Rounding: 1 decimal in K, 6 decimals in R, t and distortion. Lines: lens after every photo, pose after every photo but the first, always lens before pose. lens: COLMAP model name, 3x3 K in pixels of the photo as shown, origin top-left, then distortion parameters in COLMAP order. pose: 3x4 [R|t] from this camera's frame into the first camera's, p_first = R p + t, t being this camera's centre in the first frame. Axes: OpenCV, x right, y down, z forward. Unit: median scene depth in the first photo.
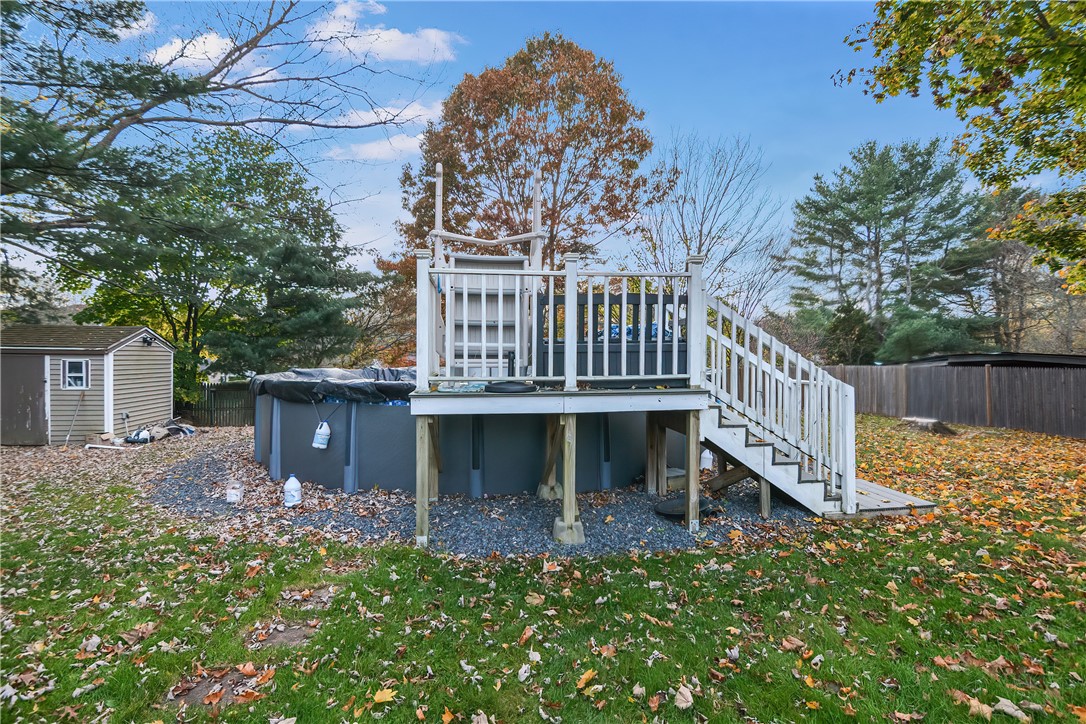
lens RADIAL K [[543.5, 0, 545.1], [0, 543.5, 366.3], [0, 0, 1]] dist [-0.024123, -0.000563]
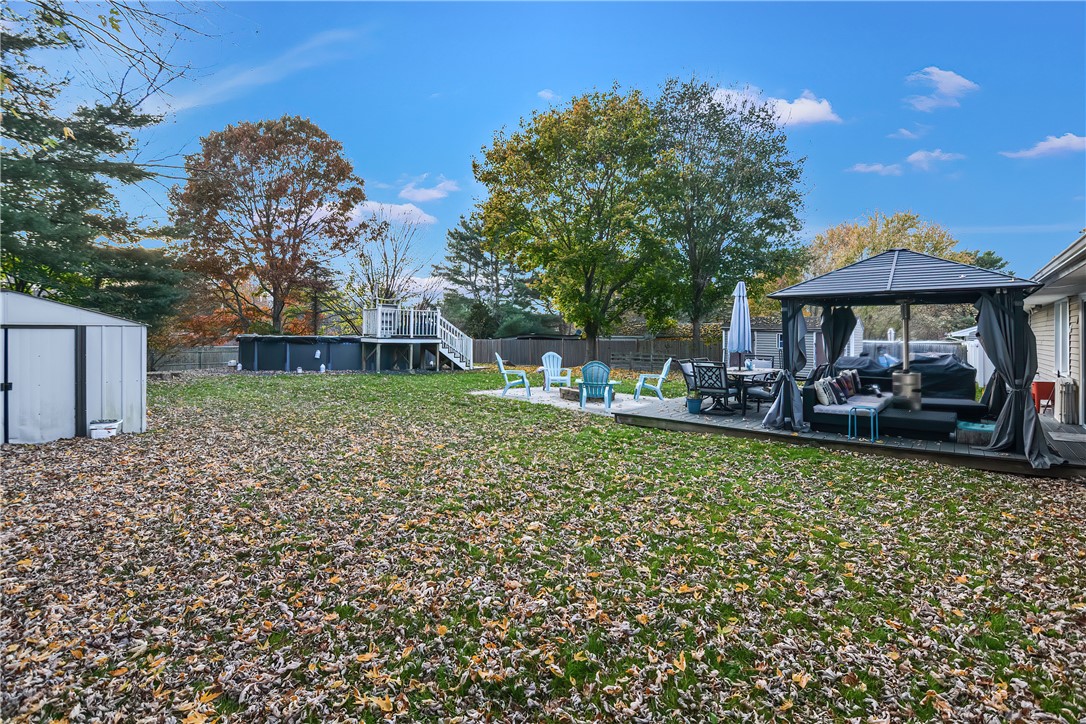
lens RADIAL K [[505.9, 0, 560.7], [0, 505.9, 344.4], [0, 0, 1]] dist [-0.005048, -0.001645]
pose [[0.787534, 0.003753, 0.616259, -0.142432], [-0.001262, 0.999989, -0.004477, 0.010798], [-0.616269, 0.002748, 0.787531, -0.274475]]
